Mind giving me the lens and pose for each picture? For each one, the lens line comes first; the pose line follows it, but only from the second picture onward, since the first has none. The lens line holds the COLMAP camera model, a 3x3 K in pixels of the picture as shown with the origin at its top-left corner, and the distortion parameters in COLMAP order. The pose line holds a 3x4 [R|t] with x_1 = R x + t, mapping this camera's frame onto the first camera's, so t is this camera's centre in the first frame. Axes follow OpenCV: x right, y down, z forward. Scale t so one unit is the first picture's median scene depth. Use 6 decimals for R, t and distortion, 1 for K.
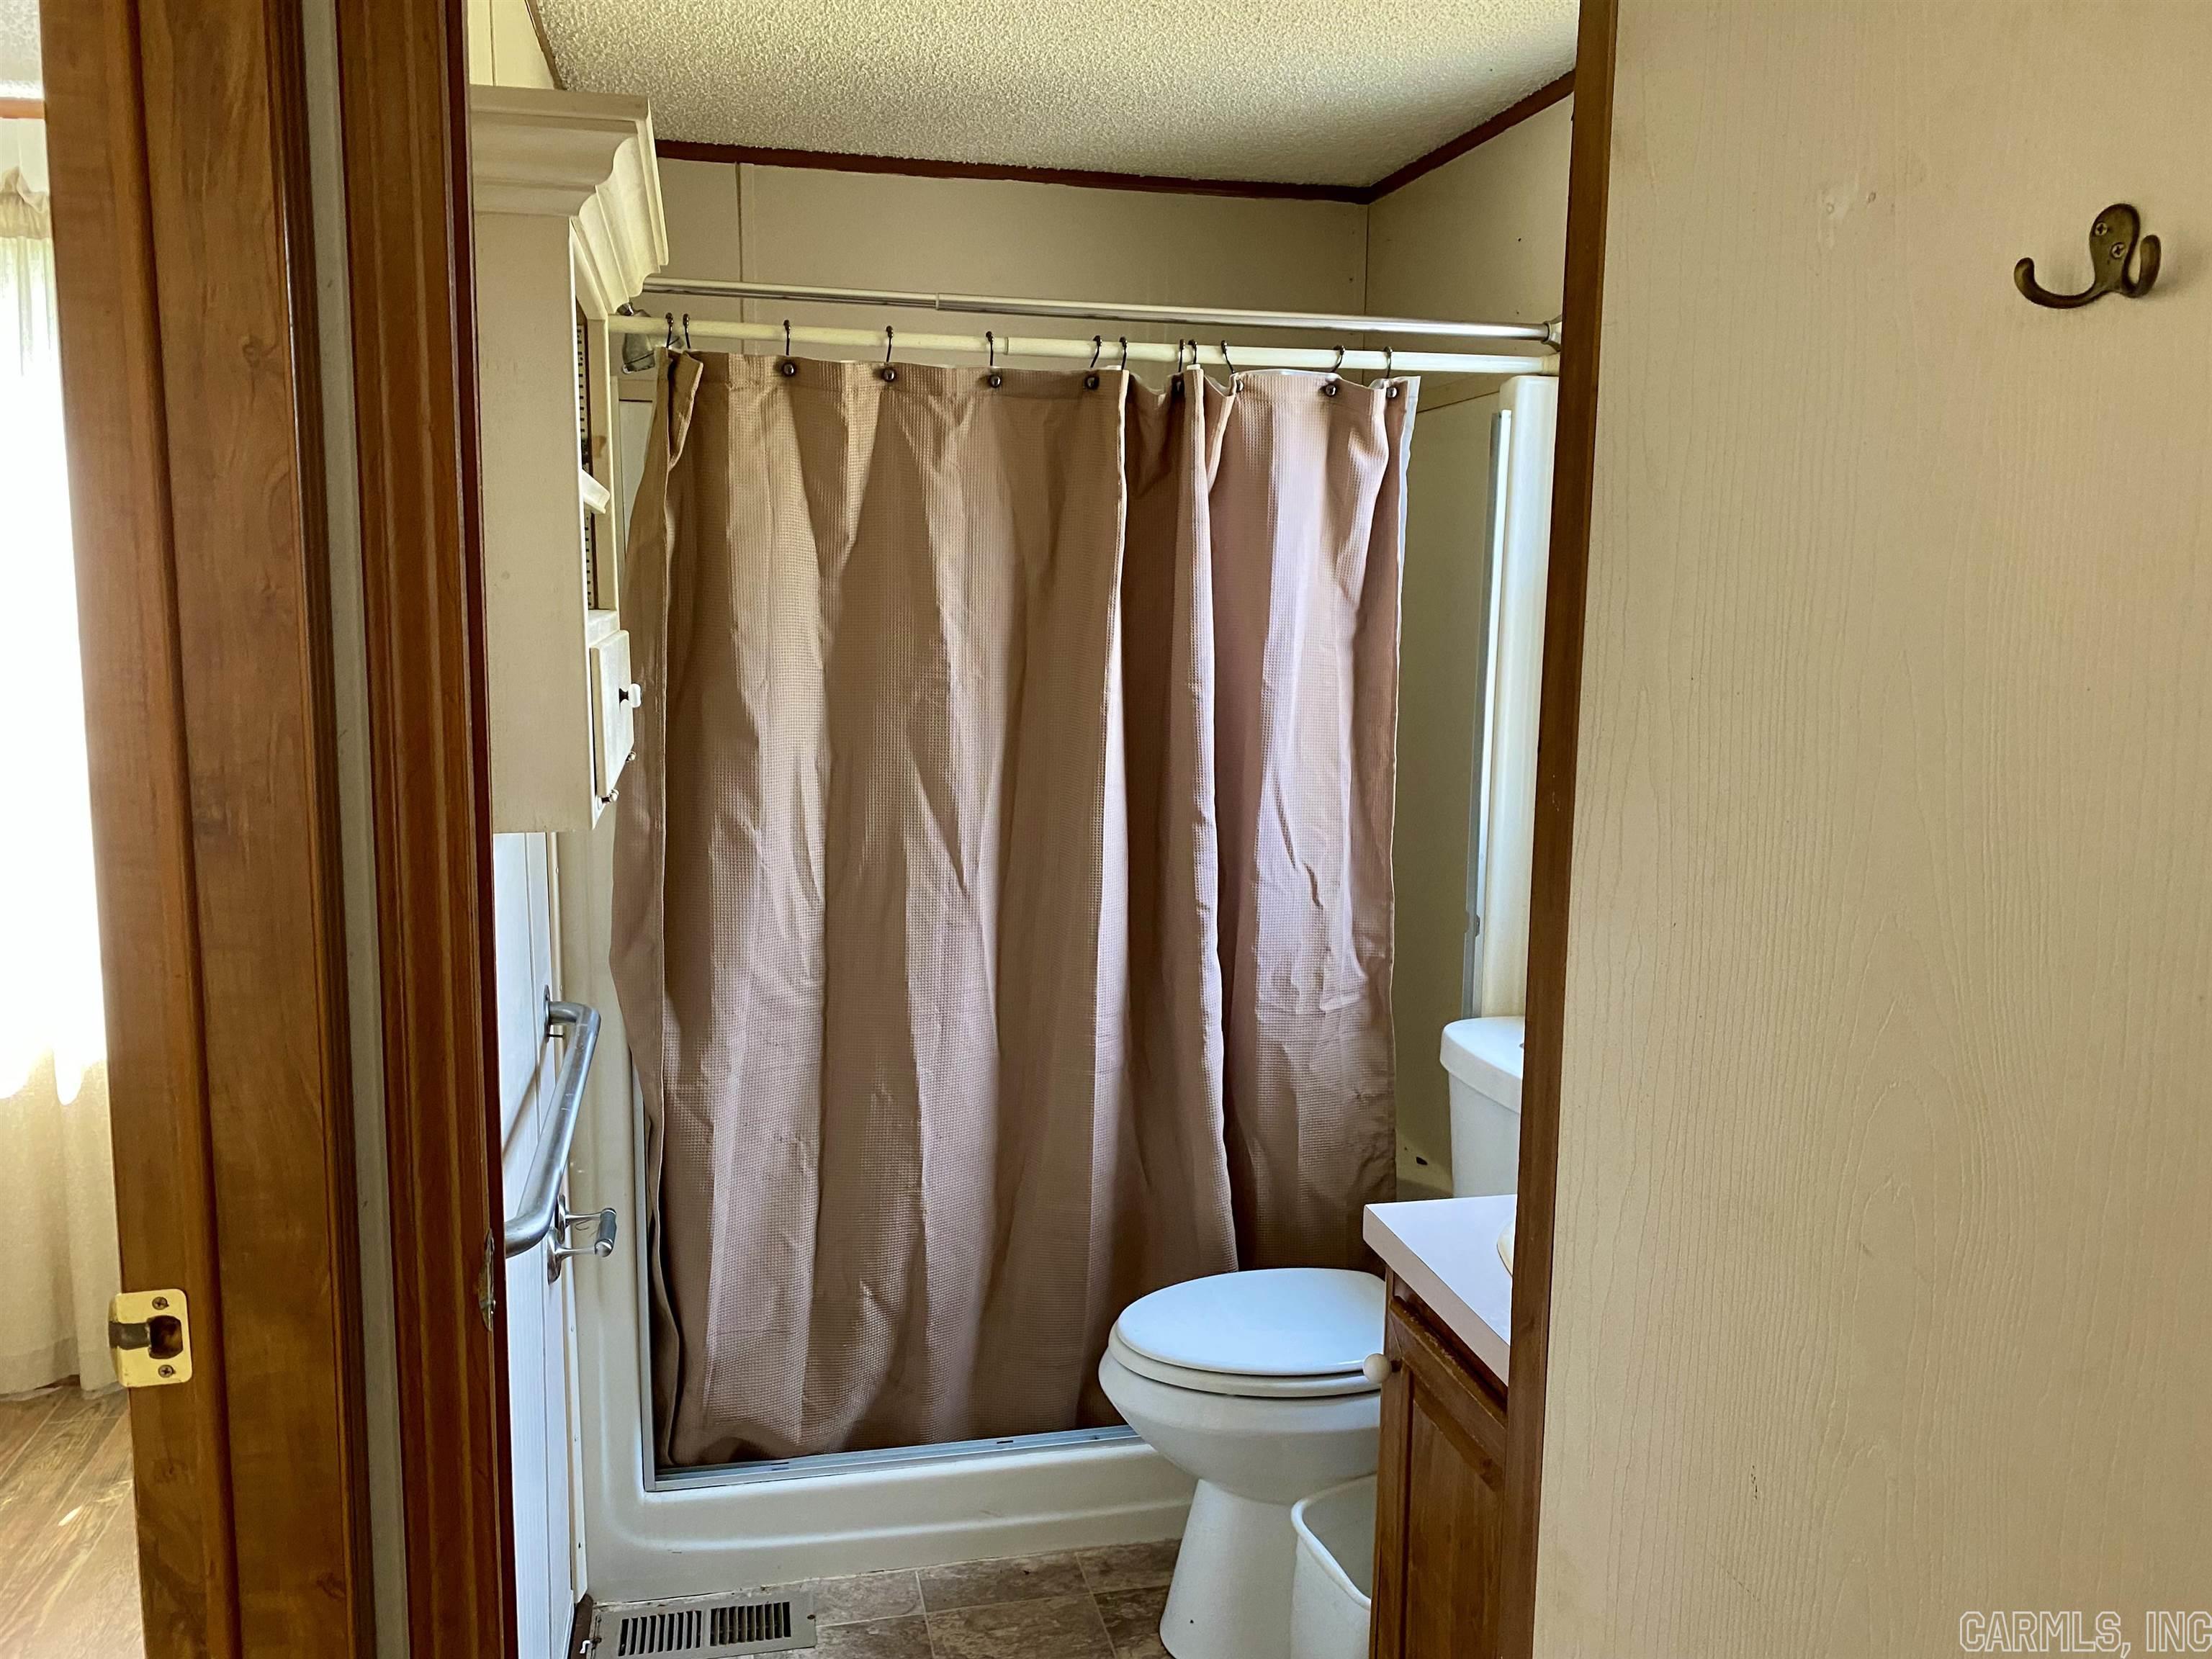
lens RADIAL K [[1758.8, 0, 1103.5], [0, 1758.8, 828.8], [0, 0, 1]] dist [0.098148, 0.003072]
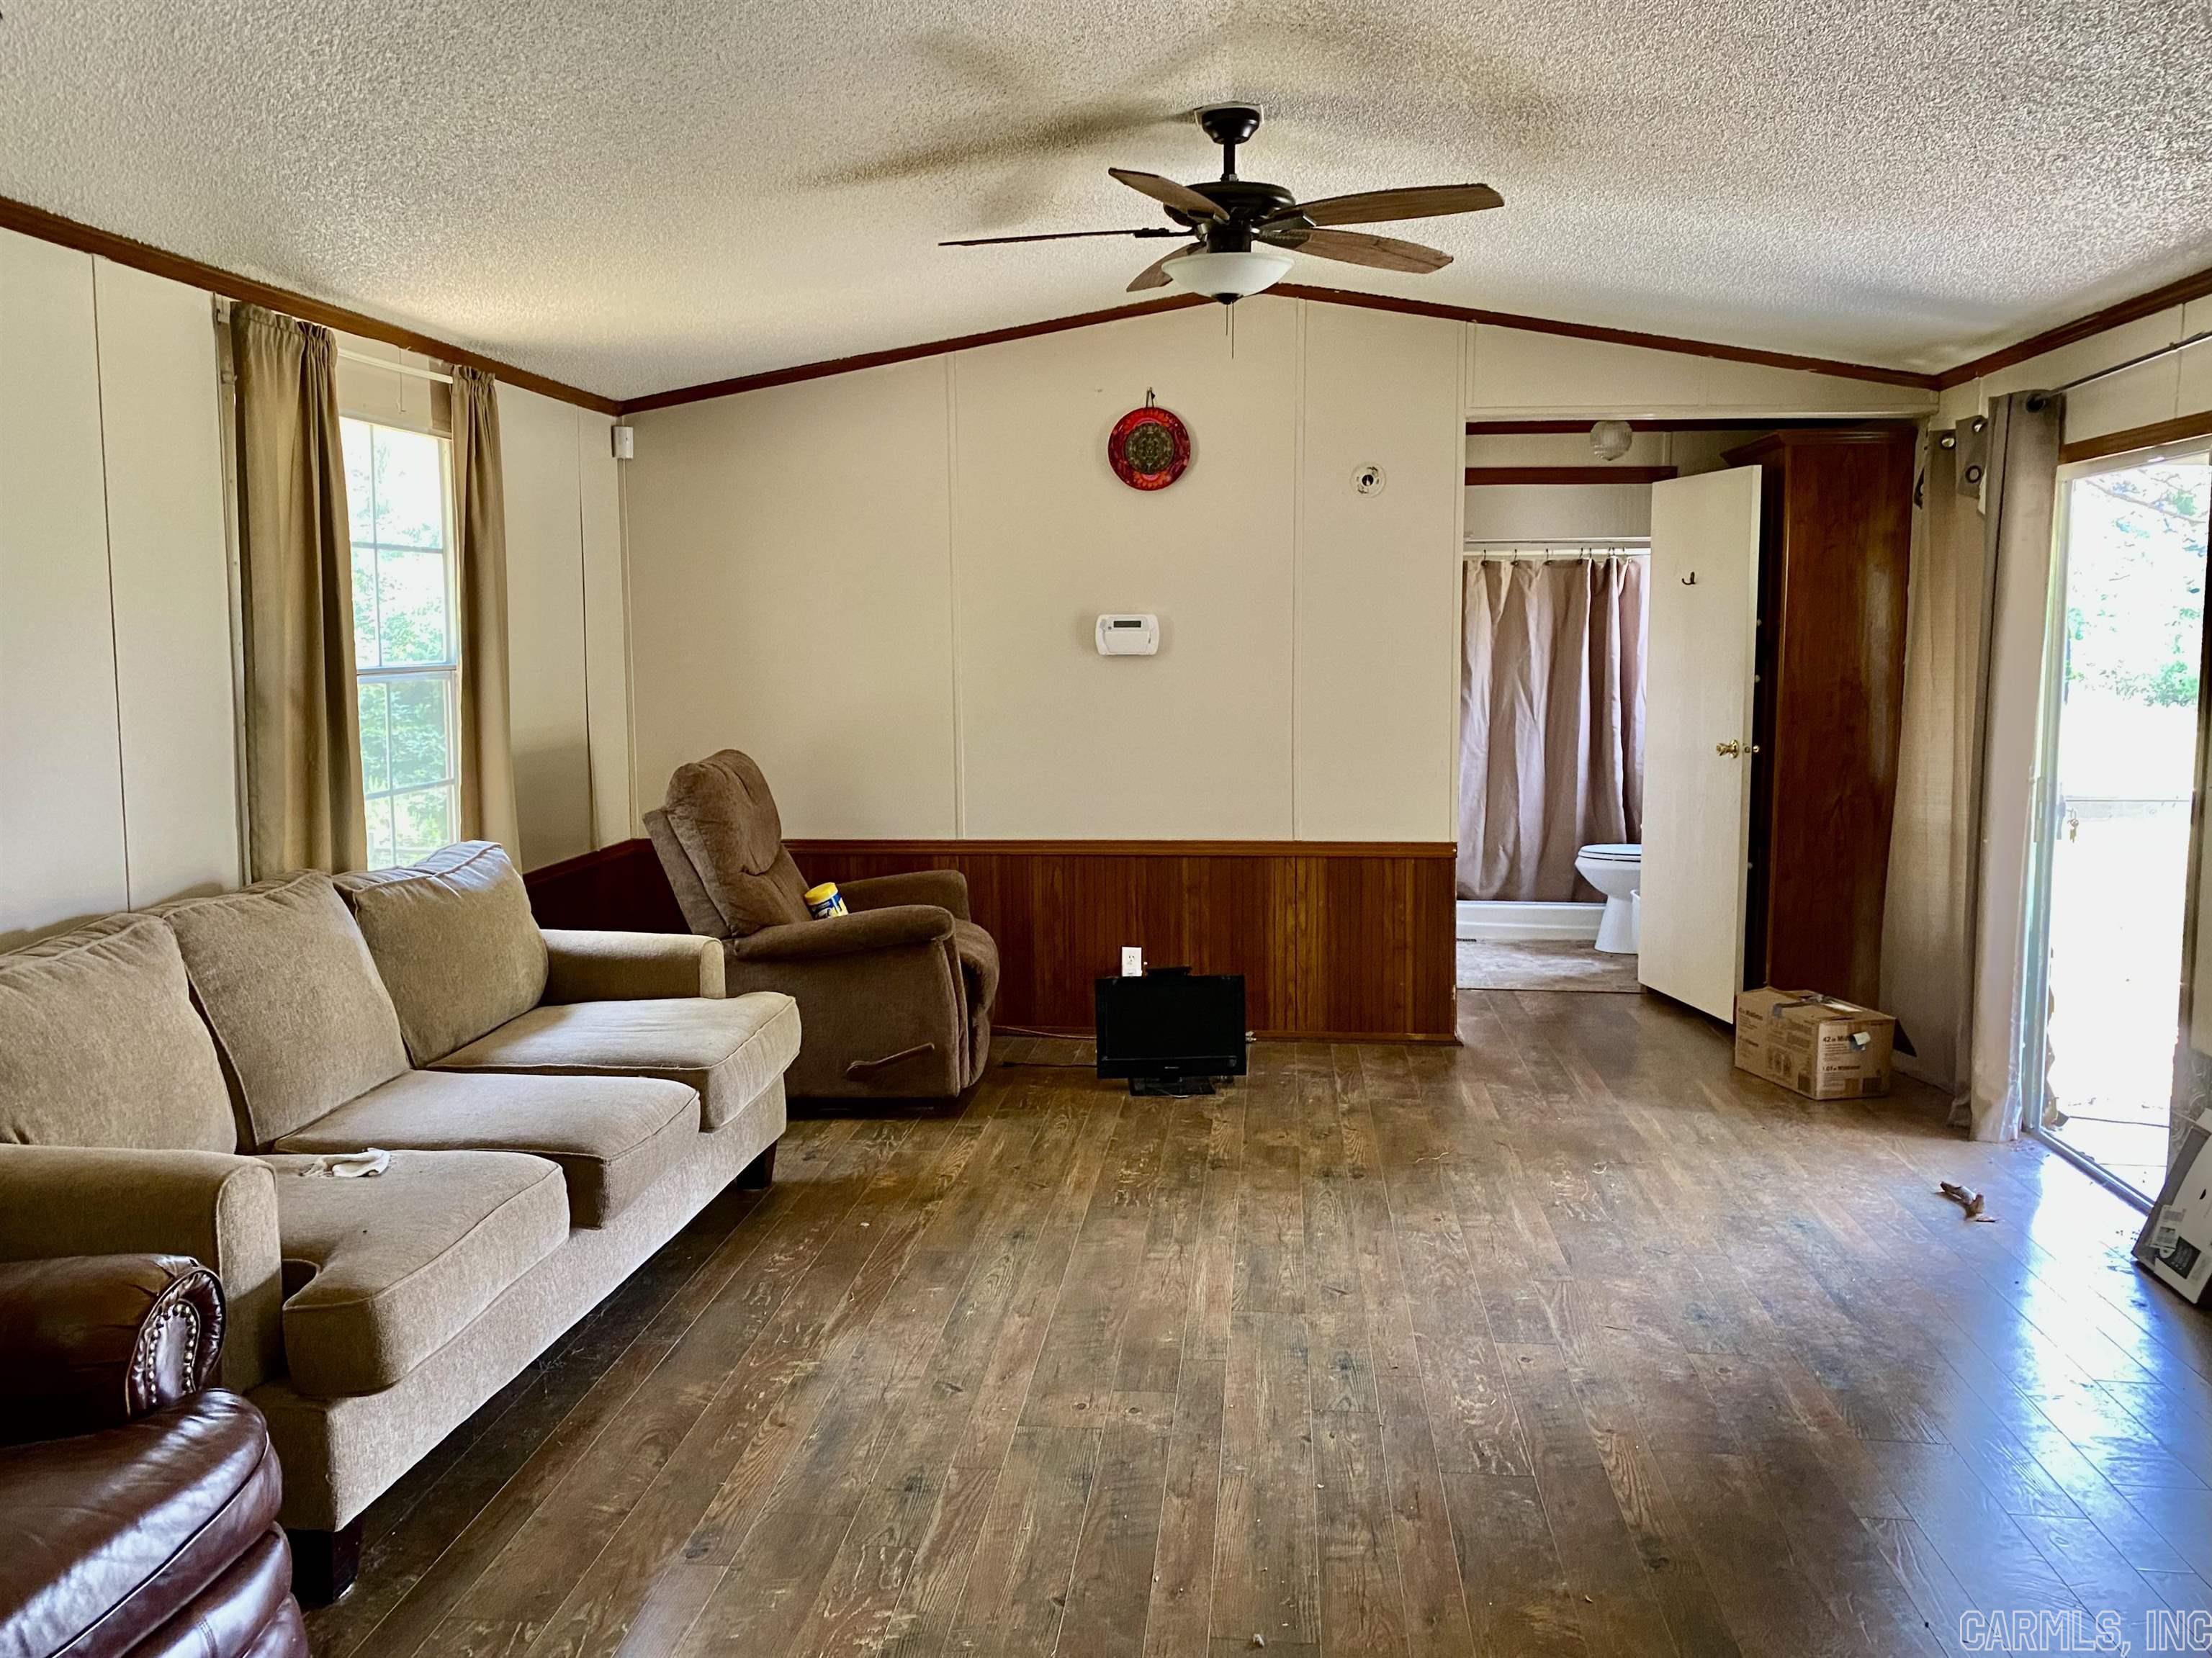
lens RADIAL K [[1758.6, 0, 1110.4], [0, 1758.6, 824.6], [0, 0, 1]] dist [0.098148, 0.003072]
pose [[0.947968, 0.021413, -0.317645, 0.216928], [-0.017544, 0.999733, 0.015038, 0.190047], [0.317882, -0.008683, 0.948091, -2.312475]]
